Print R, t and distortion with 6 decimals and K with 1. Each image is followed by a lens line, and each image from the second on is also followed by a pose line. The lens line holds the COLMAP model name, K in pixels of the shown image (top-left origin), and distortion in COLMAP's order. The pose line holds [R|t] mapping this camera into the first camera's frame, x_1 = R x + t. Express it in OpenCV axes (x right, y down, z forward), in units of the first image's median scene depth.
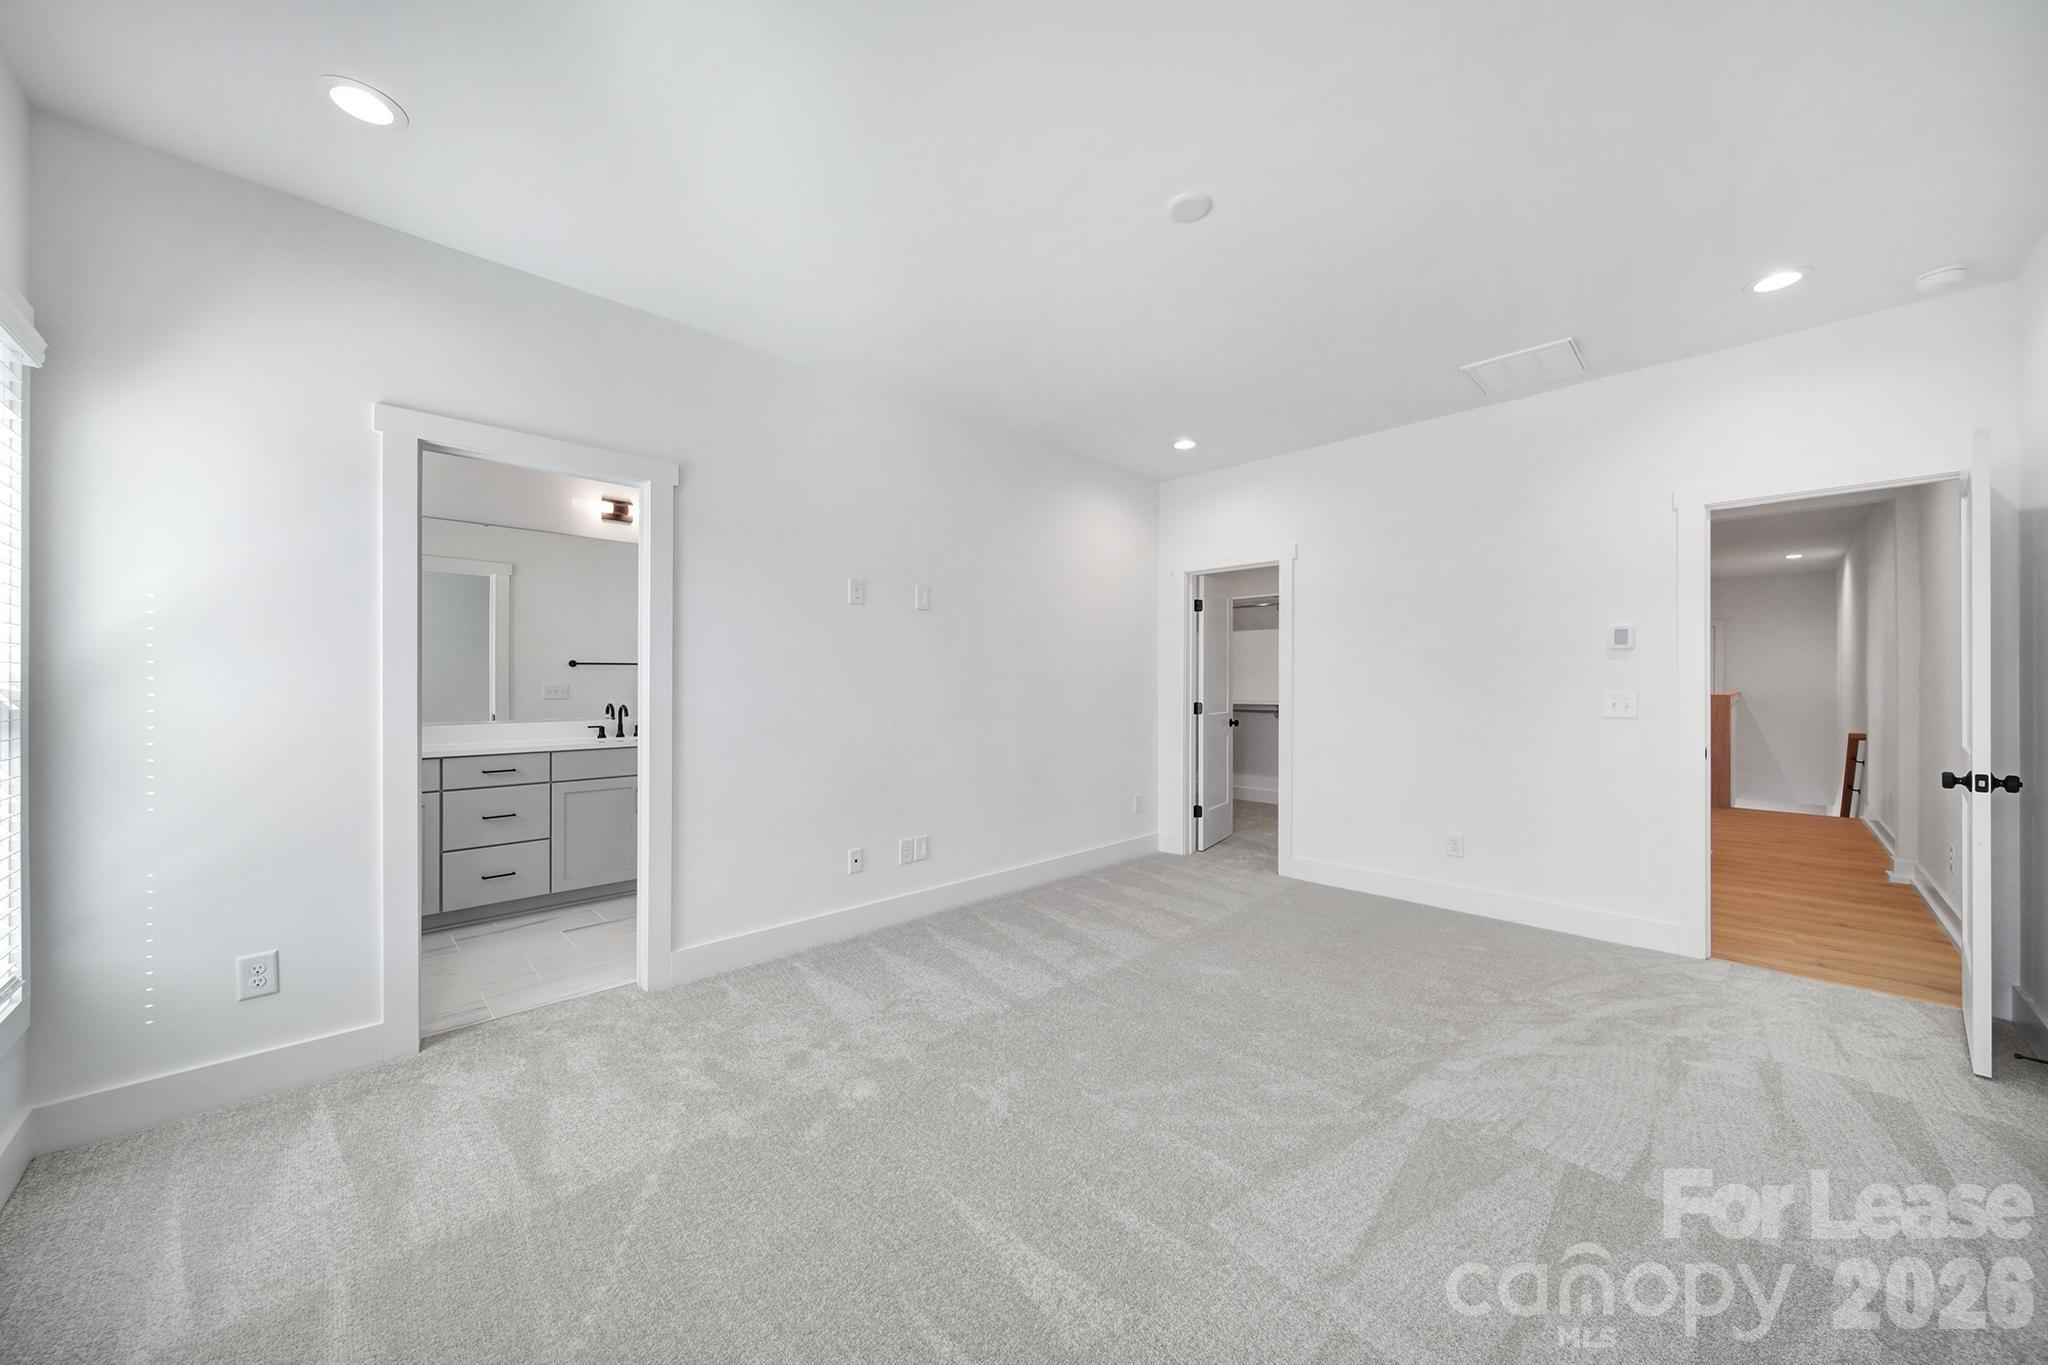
lens RADIAL K [[716.8, 0, 1020.6], [0, 716.8, 674.6], [0, 0, 1]] dist [-0.001160, -0.000219]
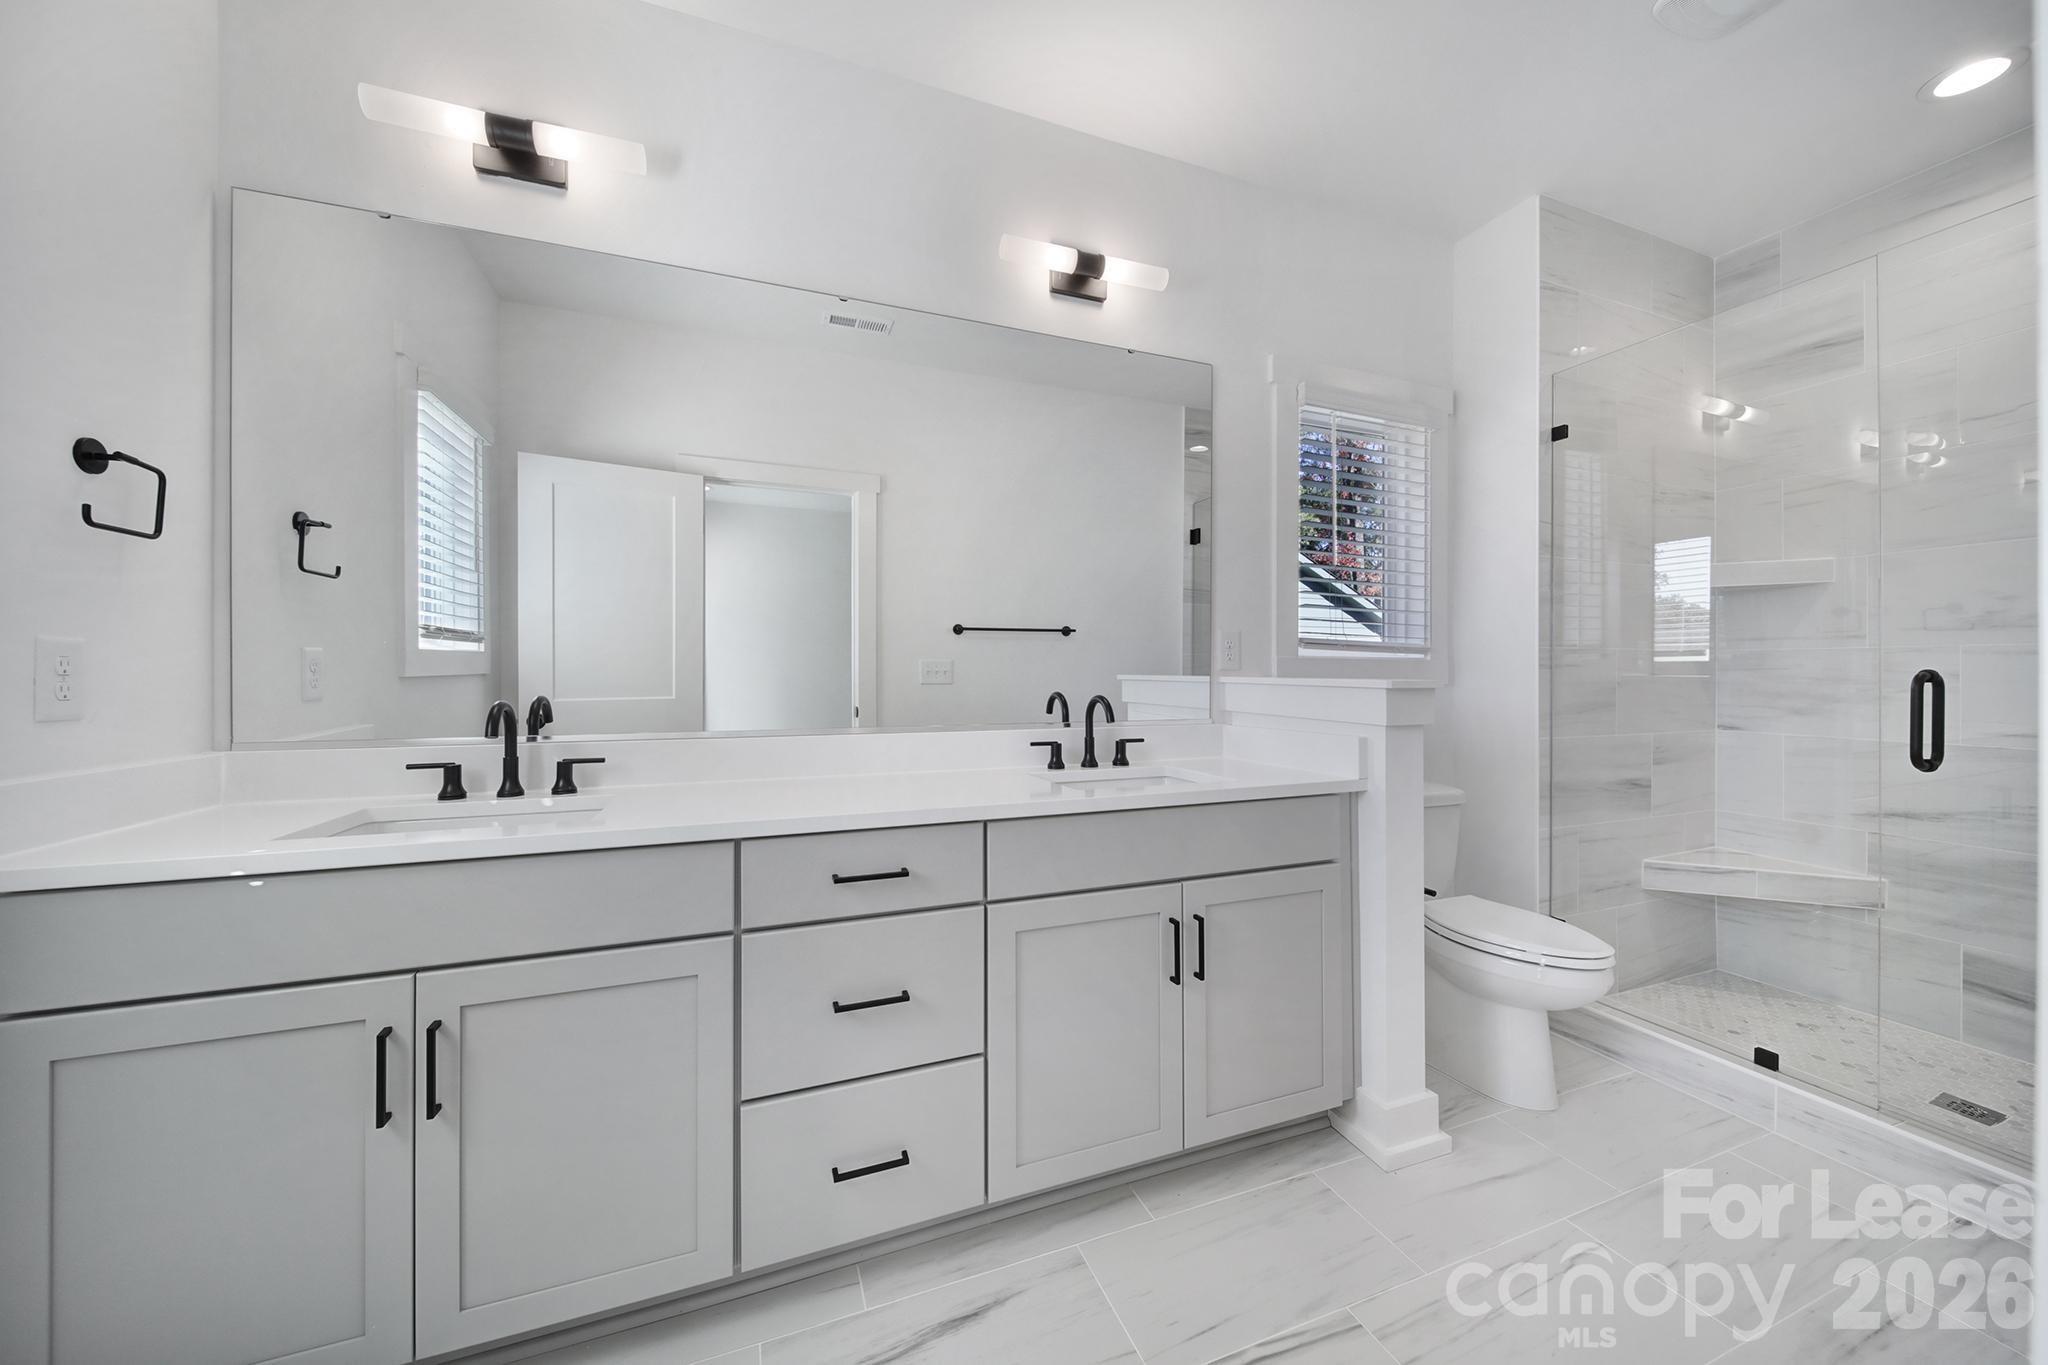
lens RADIAL K [[716.8, 0, 1020.6], [0, 716.8, 674.6], [0, 0, 1]] dist [-0.001160, -0.000219]
pose [[0.917300, 0.003824, -0.398179, -0.405604], [0.001026, 0.999928, 0.011965, 0.022725], [0.398196, -0.011384, 0.917230, 0.550837]]
